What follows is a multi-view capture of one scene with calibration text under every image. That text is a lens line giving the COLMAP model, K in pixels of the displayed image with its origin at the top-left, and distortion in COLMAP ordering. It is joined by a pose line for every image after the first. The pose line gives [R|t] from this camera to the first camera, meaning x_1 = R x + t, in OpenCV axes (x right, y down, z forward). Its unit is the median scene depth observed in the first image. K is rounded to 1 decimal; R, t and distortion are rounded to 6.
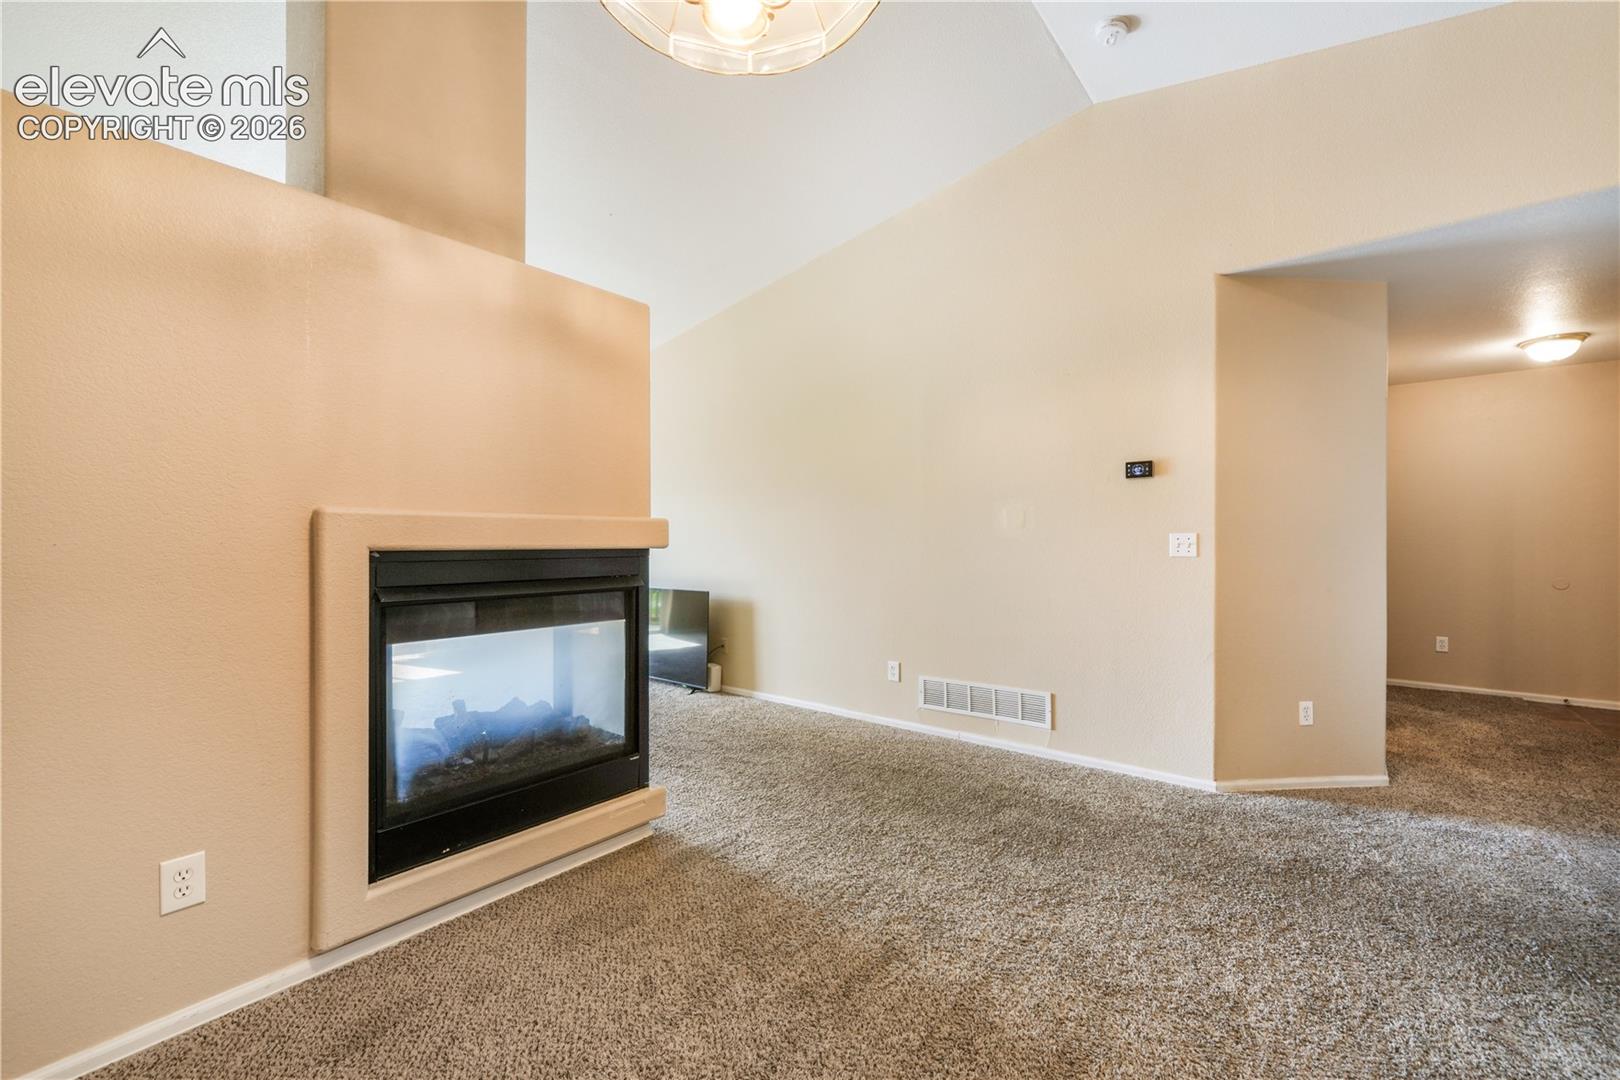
lens RADIAL K [[662.9, 0, 806.4], [0, 662.9, 545.9], [0, 0, 1]] dist [-0.000054, 0.001251]
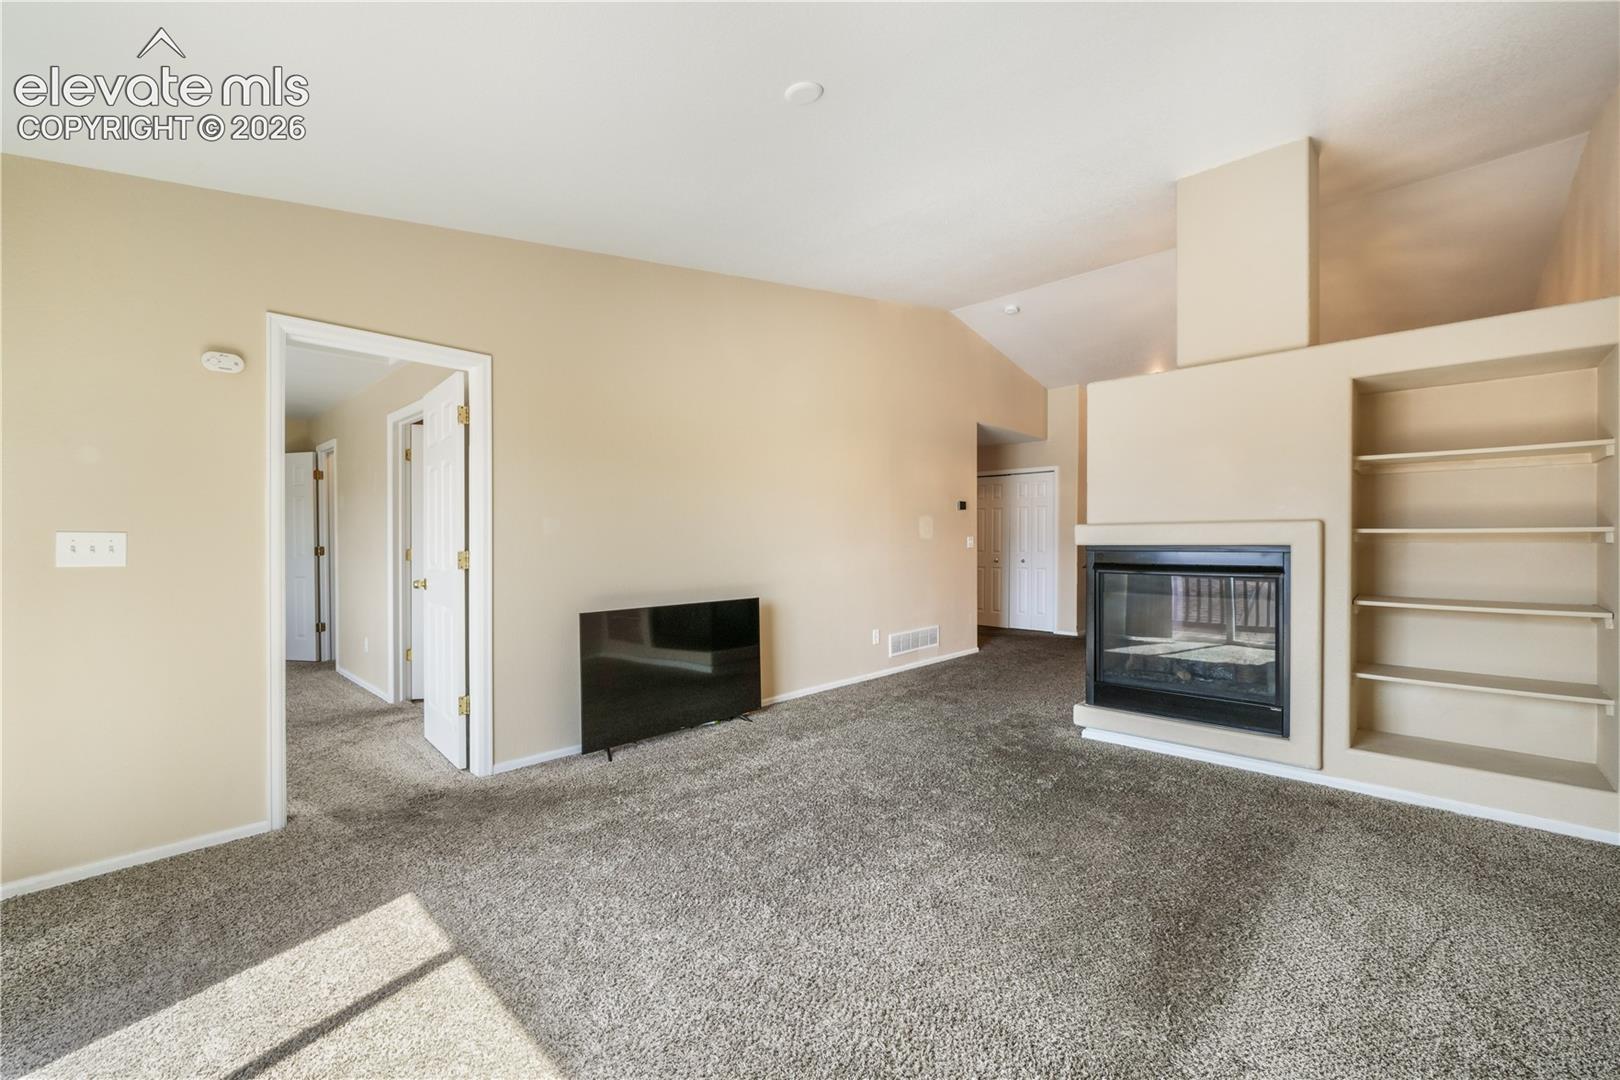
lens RADIAL K [[662.9, 0, 806.4], [0, 662.9, 545.9], [0, 0, 1]] dist [-0.000054, 0.001251]
pose [[0.071129, -0.008863, 0.997428, -1.603654], [0.006480, 0.999944, 0.008423, -0.011495], [-0.997446, 0.005865, 0.071182, 1.374046]]
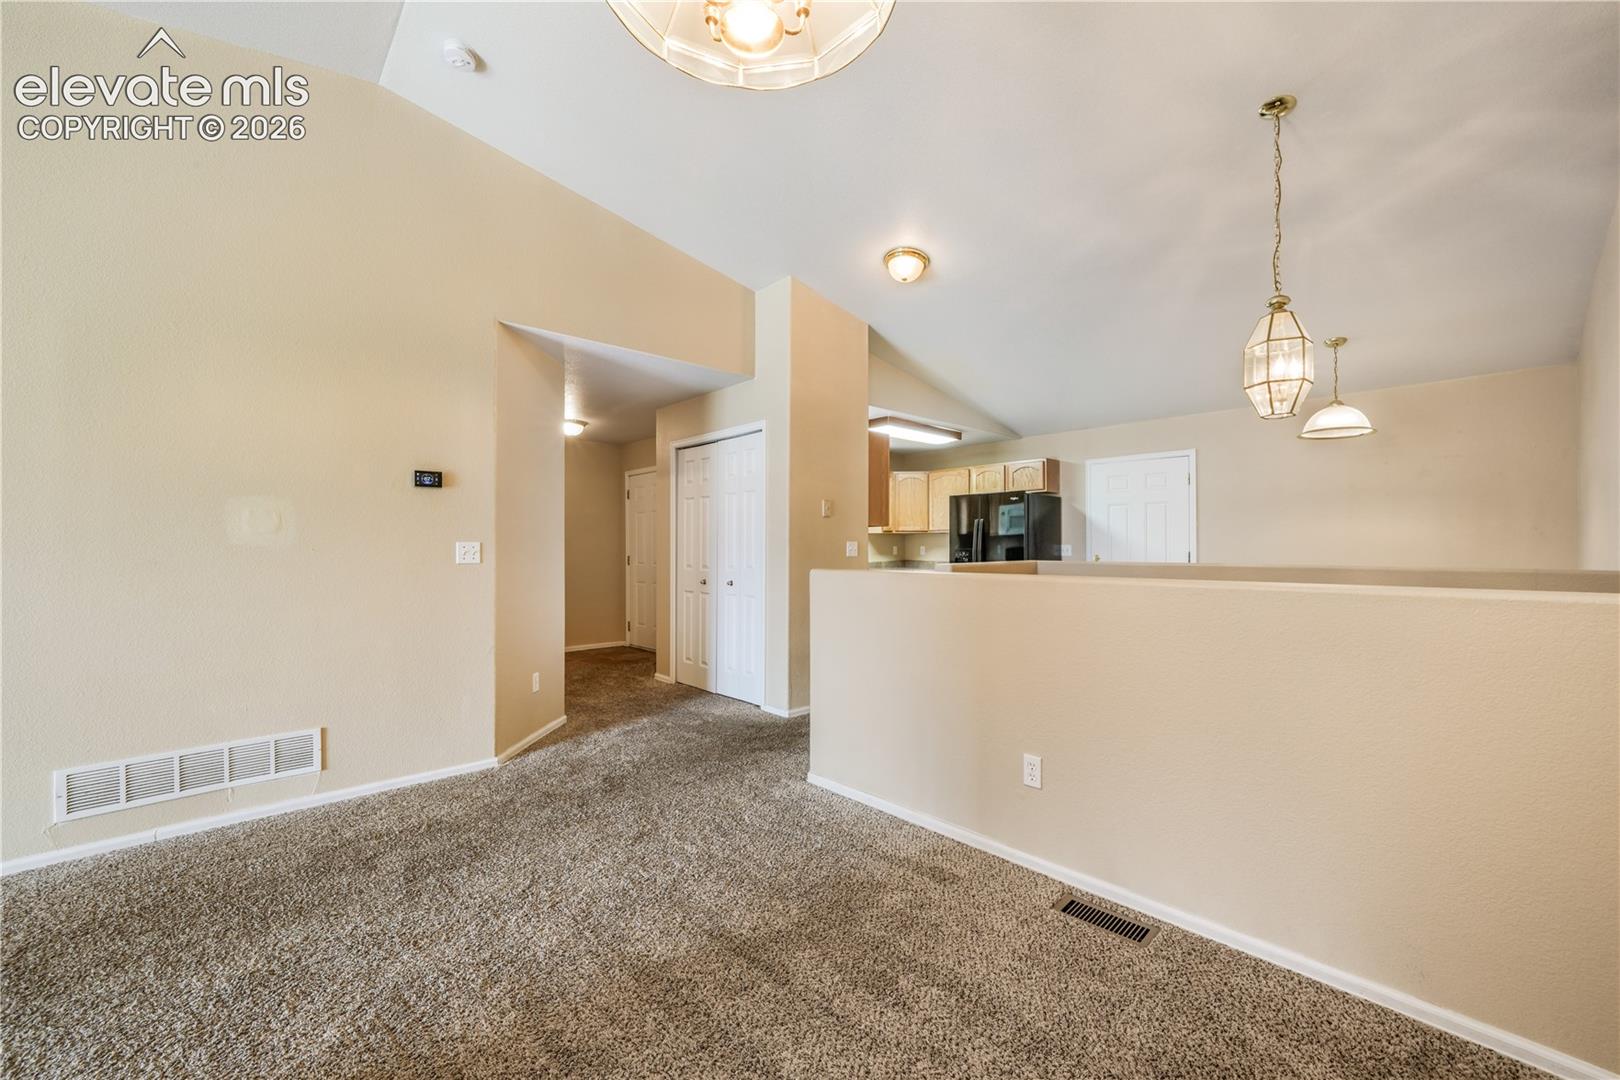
lens RADIAL K [[633.4, 0, 812.2], [0, 633.4, 548.2], [0, 0, 1]] dist [0.000765, 0.000384]
pose [[0.140504, 0.000898, 0.990080, -0.391586], [0.008430, 0.999962, -0.002104, -0.001950], [-0.990044, 0.008642, 0.140491, 0.288097]]
